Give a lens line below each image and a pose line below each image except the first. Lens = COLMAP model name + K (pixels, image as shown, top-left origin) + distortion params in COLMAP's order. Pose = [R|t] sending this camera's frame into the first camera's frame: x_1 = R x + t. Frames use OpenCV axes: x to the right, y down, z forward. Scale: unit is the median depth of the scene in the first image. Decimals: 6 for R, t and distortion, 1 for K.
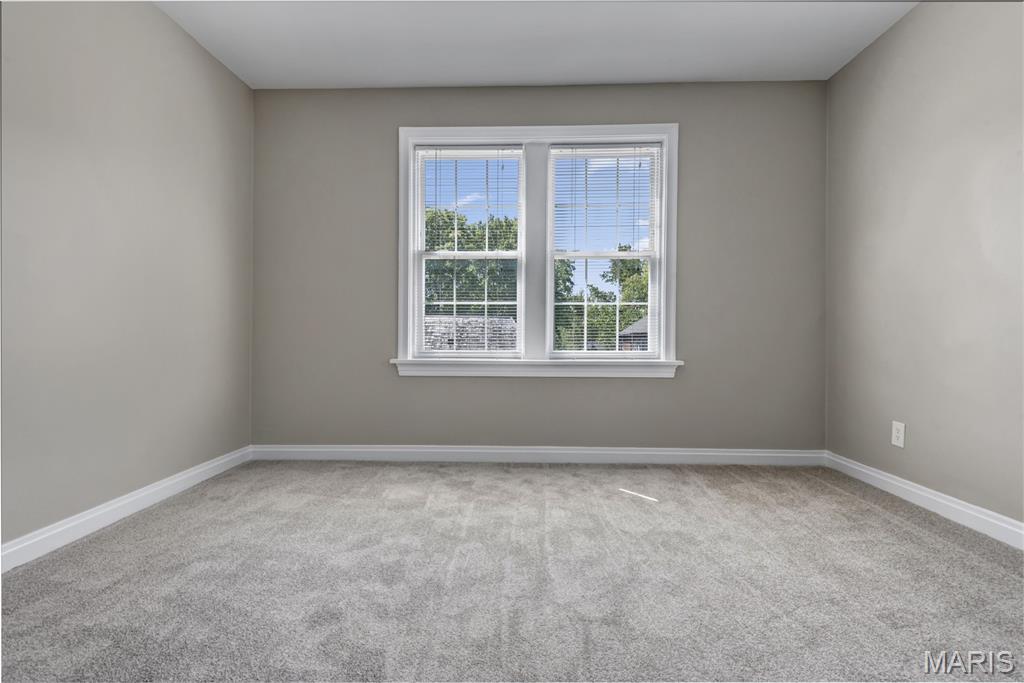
lens RADIAL K [[510.2, 0, 493.2], [0, 510.2, 339.2], [0, 0, 1]] dist [0.006245, -0.005635]
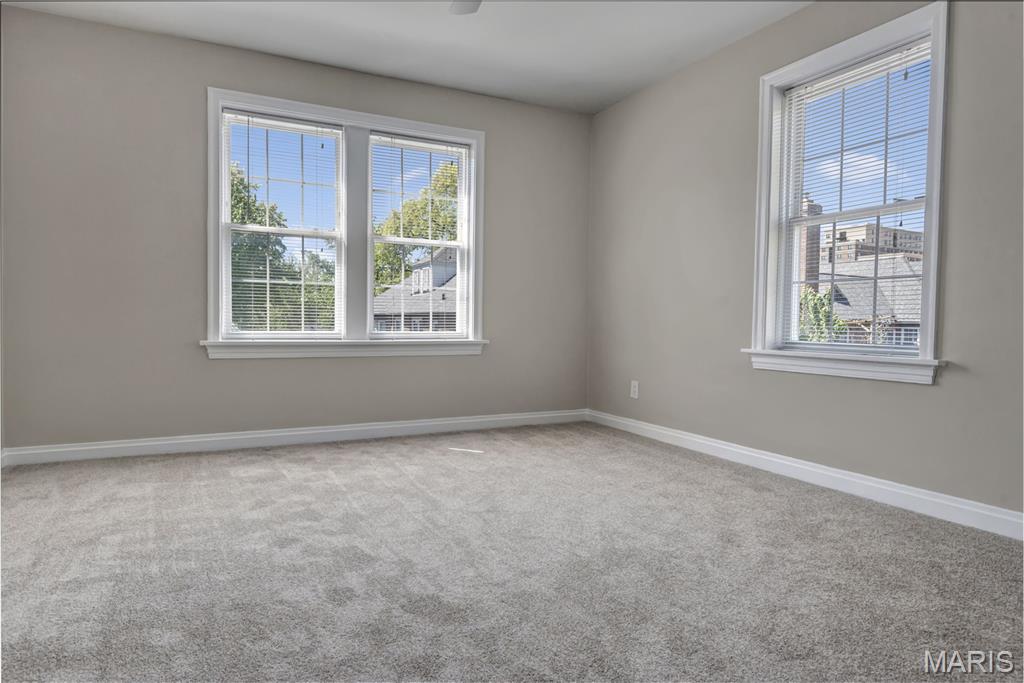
lens RADIAL K [[615.7, 0, 521.4], [0, 615.7, 344.4], [0, 0, 1]] dist [0.002636, -0.002407]
pose [[0.869568, -0.011952, 0.493669, -0.302691], [-0.005731, 0.999395, 0.034291, 0.005528], [-0.493780, -0.032648, 0.868974, -0.303164]]
